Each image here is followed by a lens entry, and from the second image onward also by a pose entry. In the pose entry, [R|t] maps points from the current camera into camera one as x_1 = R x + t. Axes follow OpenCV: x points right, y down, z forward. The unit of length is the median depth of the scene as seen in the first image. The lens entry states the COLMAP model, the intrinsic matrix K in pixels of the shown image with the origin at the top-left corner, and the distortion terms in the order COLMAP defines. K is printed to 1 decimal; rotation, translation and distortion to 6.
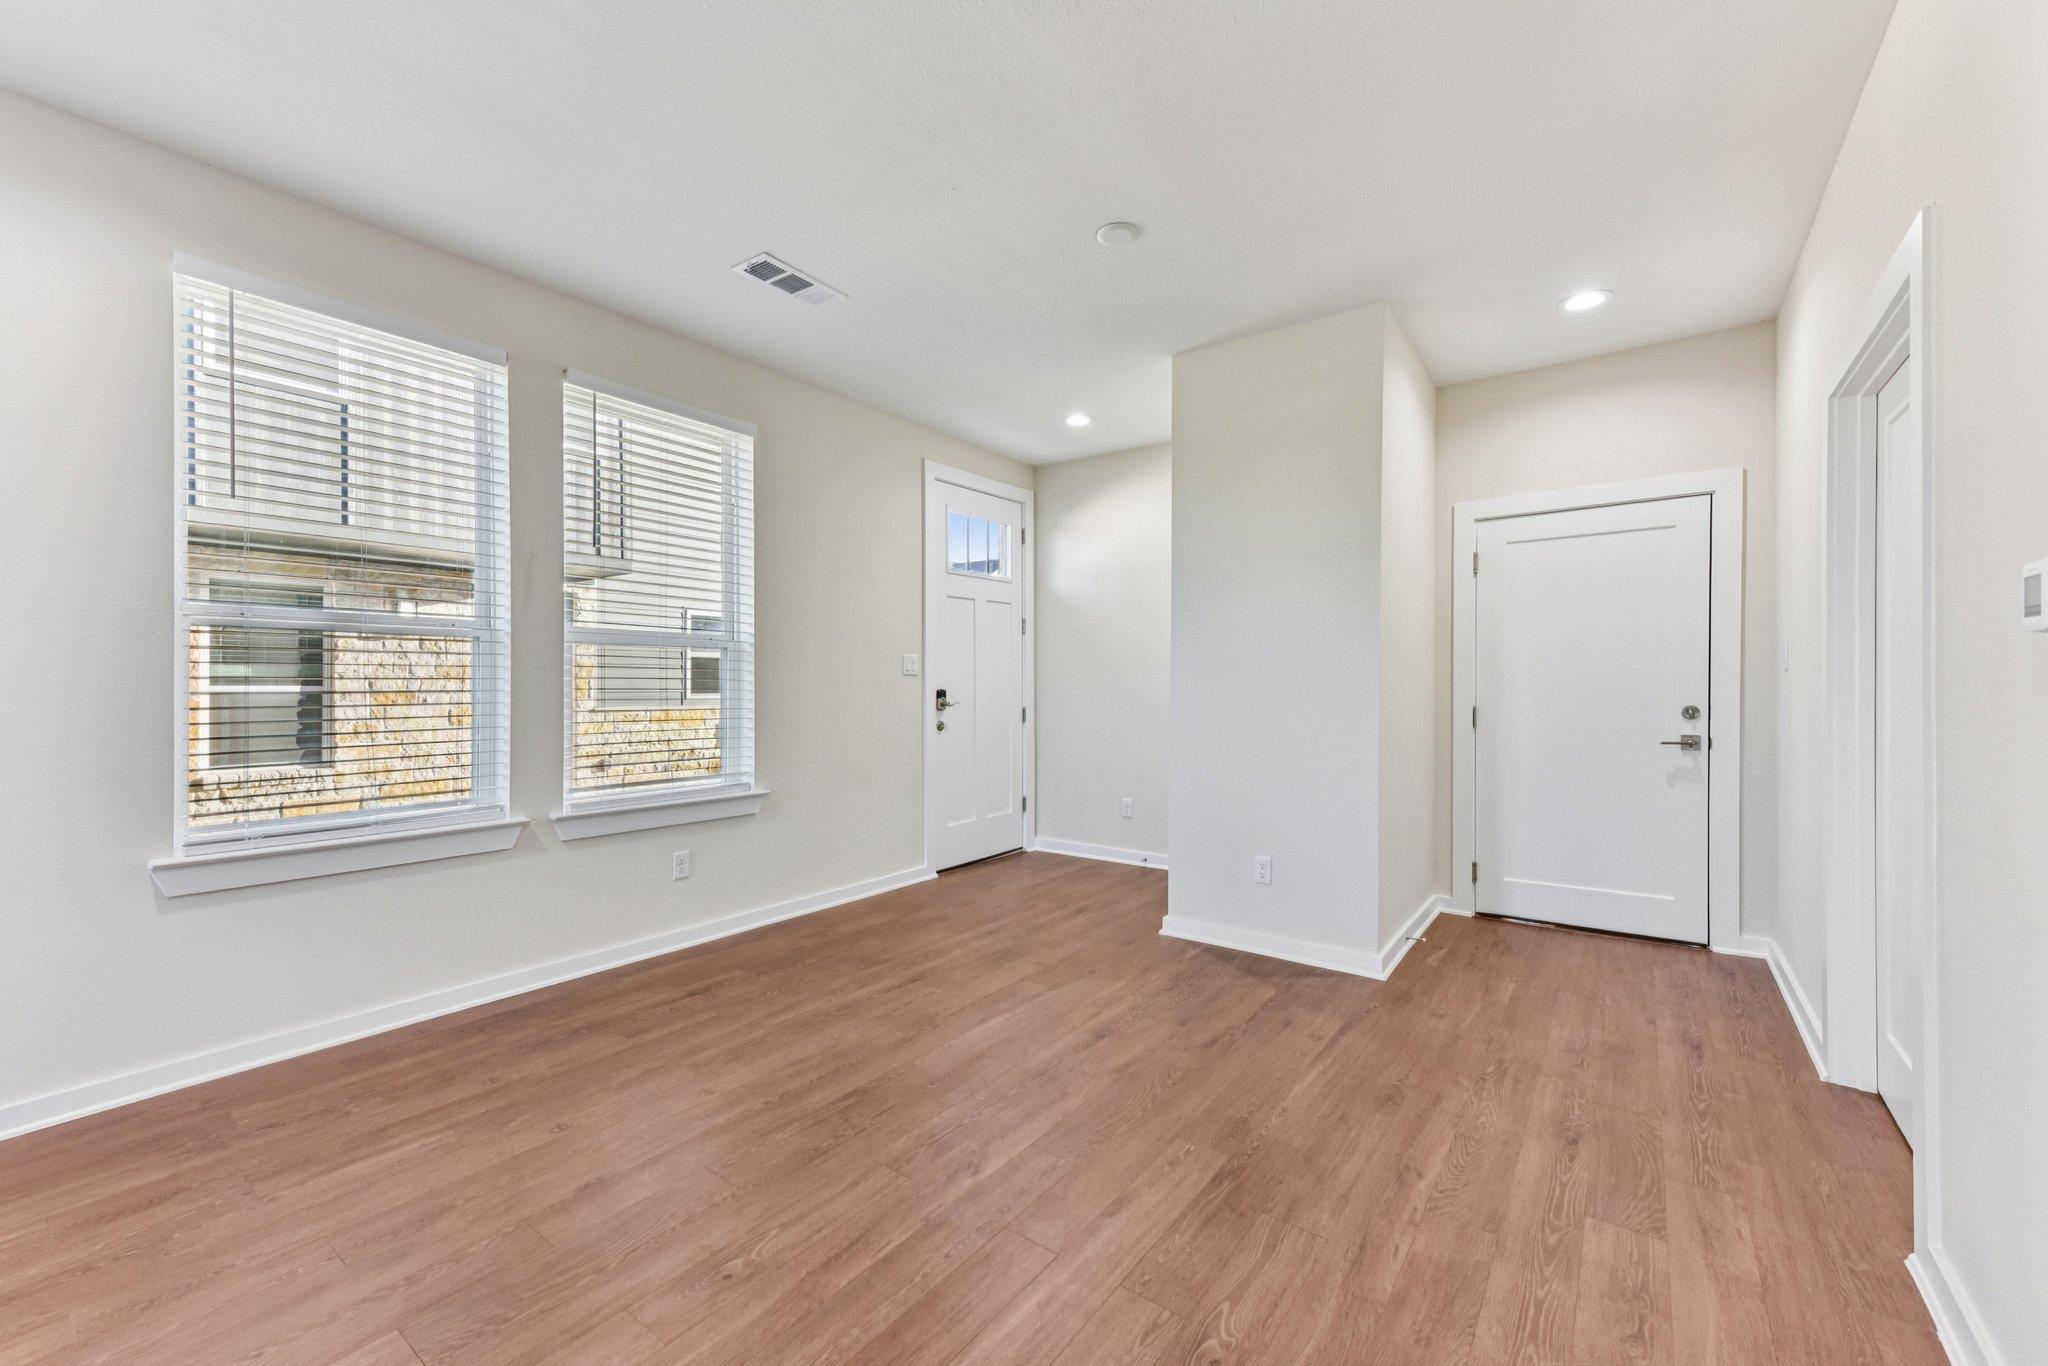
lens RADIAL K [[816.2, 0, 1027.4], [0, 816.2, 692.1], [0, 0, 1]] dist [0.015529, -0.001668]
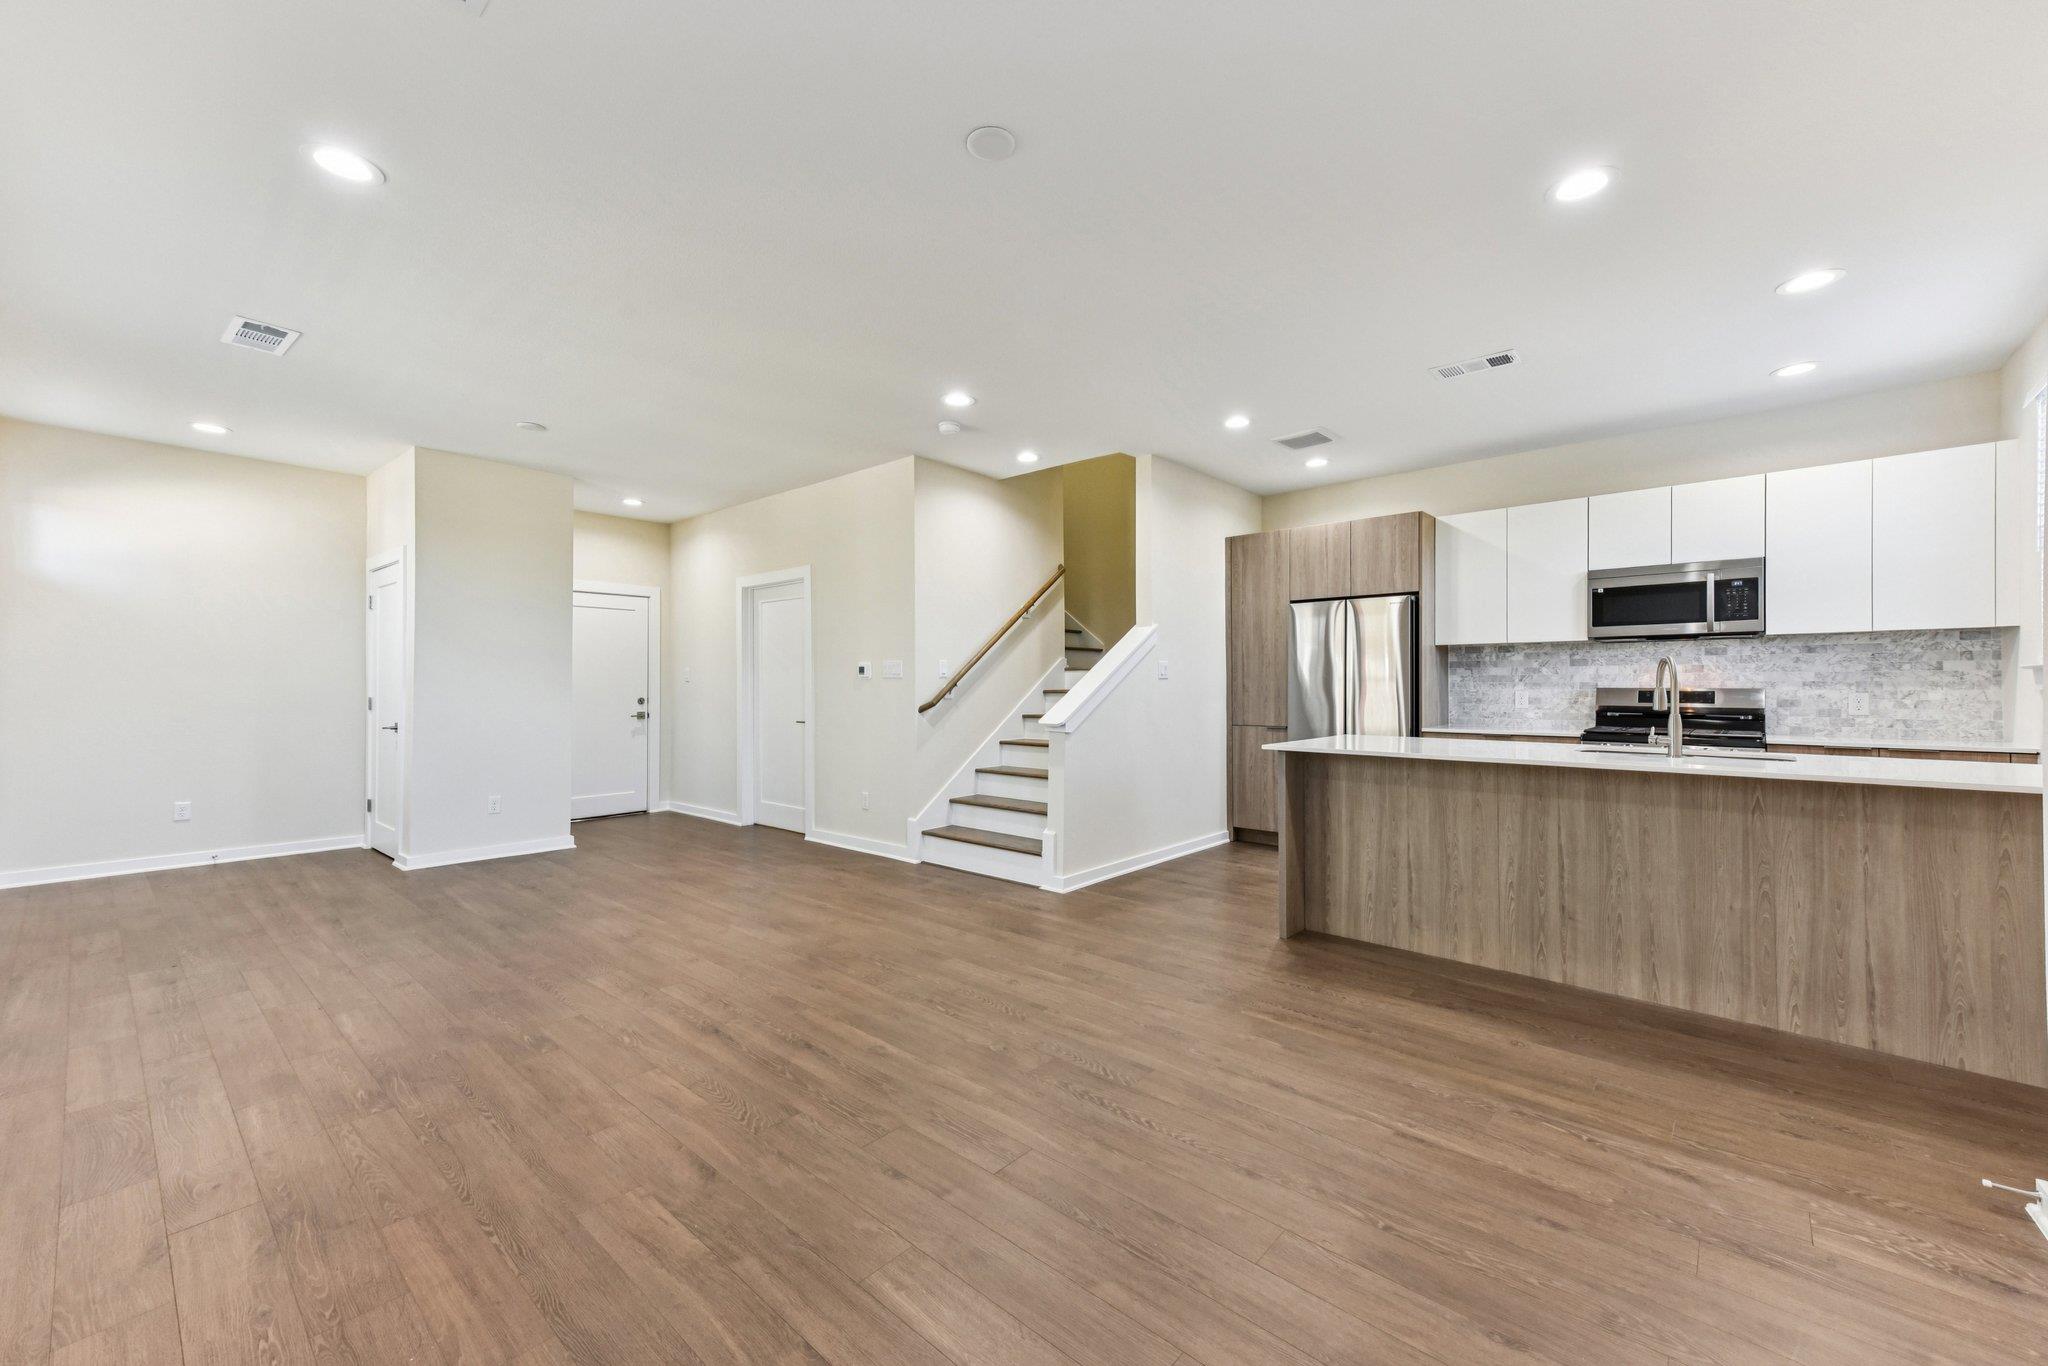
lens RADIAL K [[800.6, 0, 1024.7], [0, 800.6, 688.9], [0, 0, 1]] dist [0.030621, -0.000755]
pose [[0.091553, -0.001189, 0.995799, -1.273387], [0.007692, 0.999970, 0.000487, 0.001125], [-0.995770, 0.007615, 0.091559, -0.170868]]
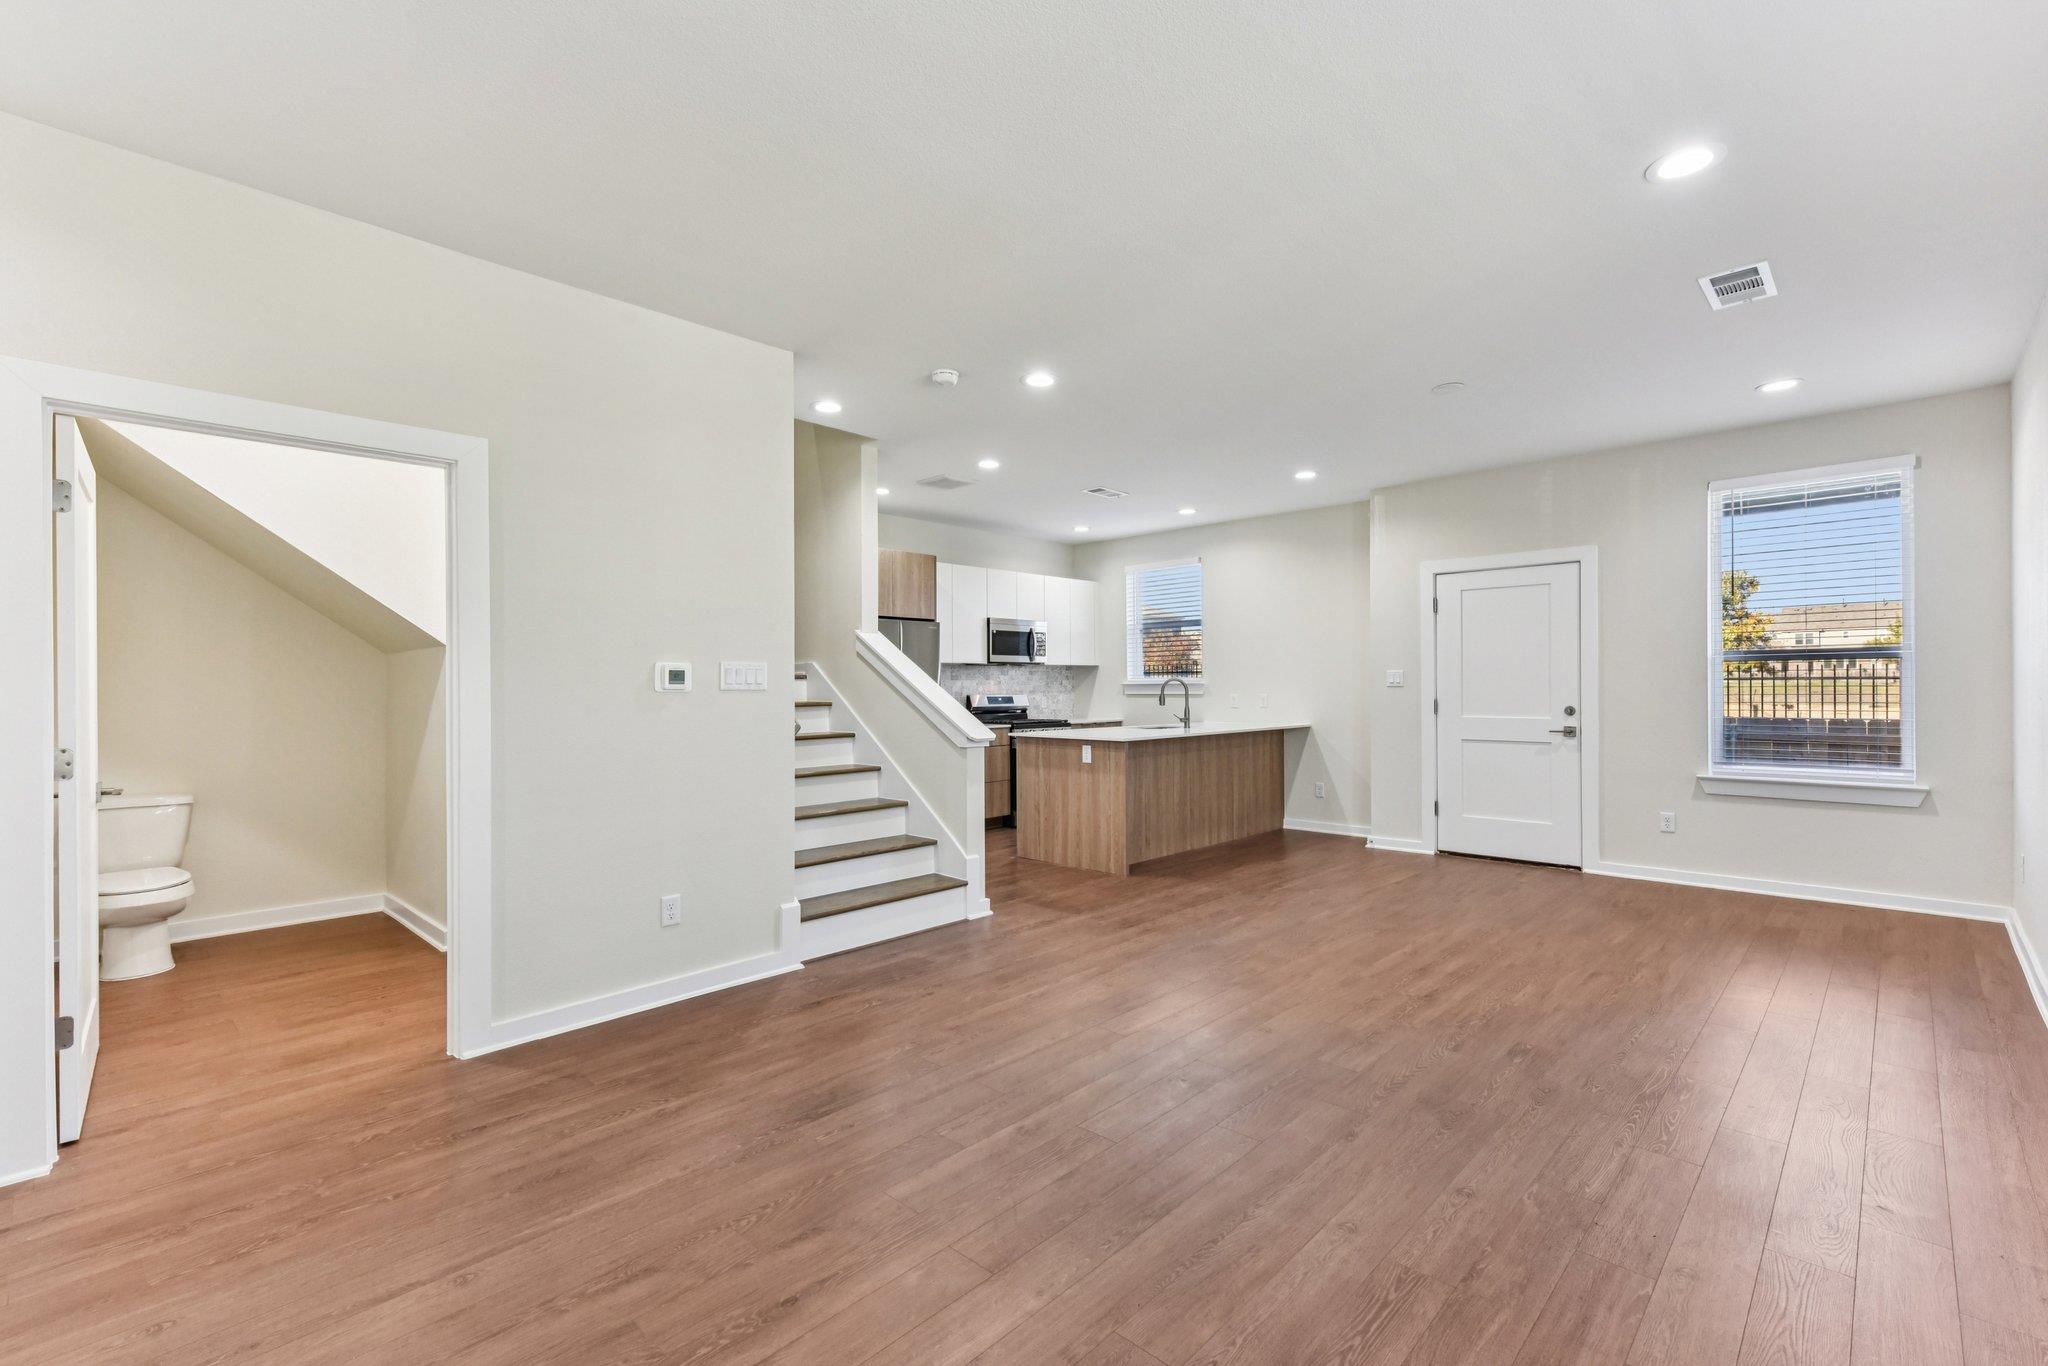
lens RADIAL K [[909.1, 0, 1015.3], [0, 909.1, 676.9], [0, 0, 1]] dist [0.020854, -0.001892]
pose [[-0.990944, 0.014330, 0.133509, -0.142221], [0.013801, 0.999893, -0.004888, -0.028589], [-0.133564, -0.003001, -0.991036, 1.362582]]
